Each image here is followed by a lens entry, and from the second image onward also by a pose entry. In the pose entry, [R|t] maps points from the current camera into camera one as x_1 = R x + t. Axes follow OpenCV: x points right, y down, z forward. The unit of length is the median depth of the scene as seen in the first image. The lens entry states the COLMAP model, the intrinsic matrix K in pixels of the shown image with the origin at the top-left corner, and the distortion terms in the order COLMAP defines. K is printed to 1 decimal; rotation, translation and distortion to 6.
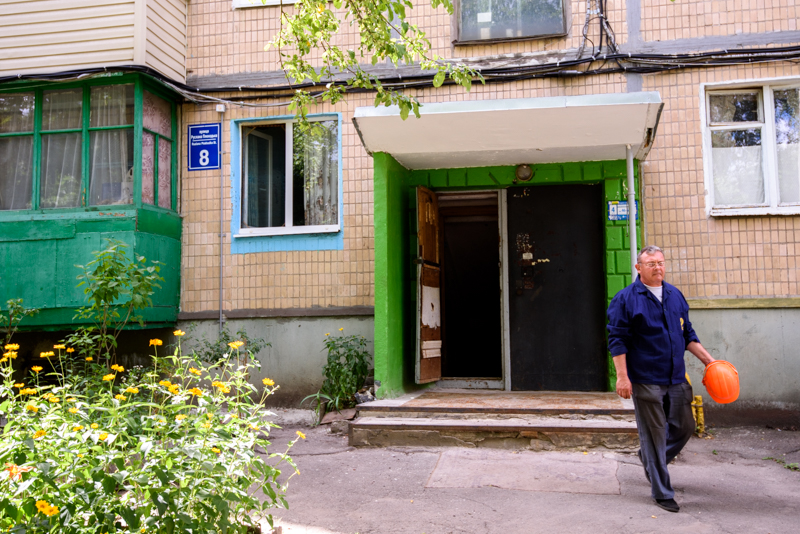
lens RADIAL K [[811.6, 0, 401.3], [0, 811.6, 267.2], [0, 0, 1]] dist [0.019573, 0.000000]
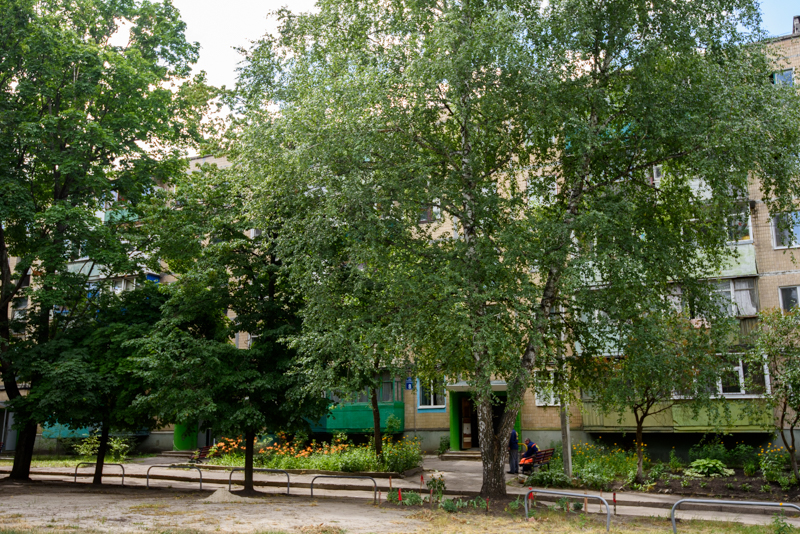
lens RADIAL K [[811.6, 0, 398.8], [0, 811.6, 266.3], [0, 0, 1]] dist [0.019573, 0.000000]
pose [[0.966916, -0.042857, -0.251470, 0.682866], [0.012736, 0.992667, -0.120206, -0.240959], [0.254778, 0.113026, 0.960371, -2.710270]]
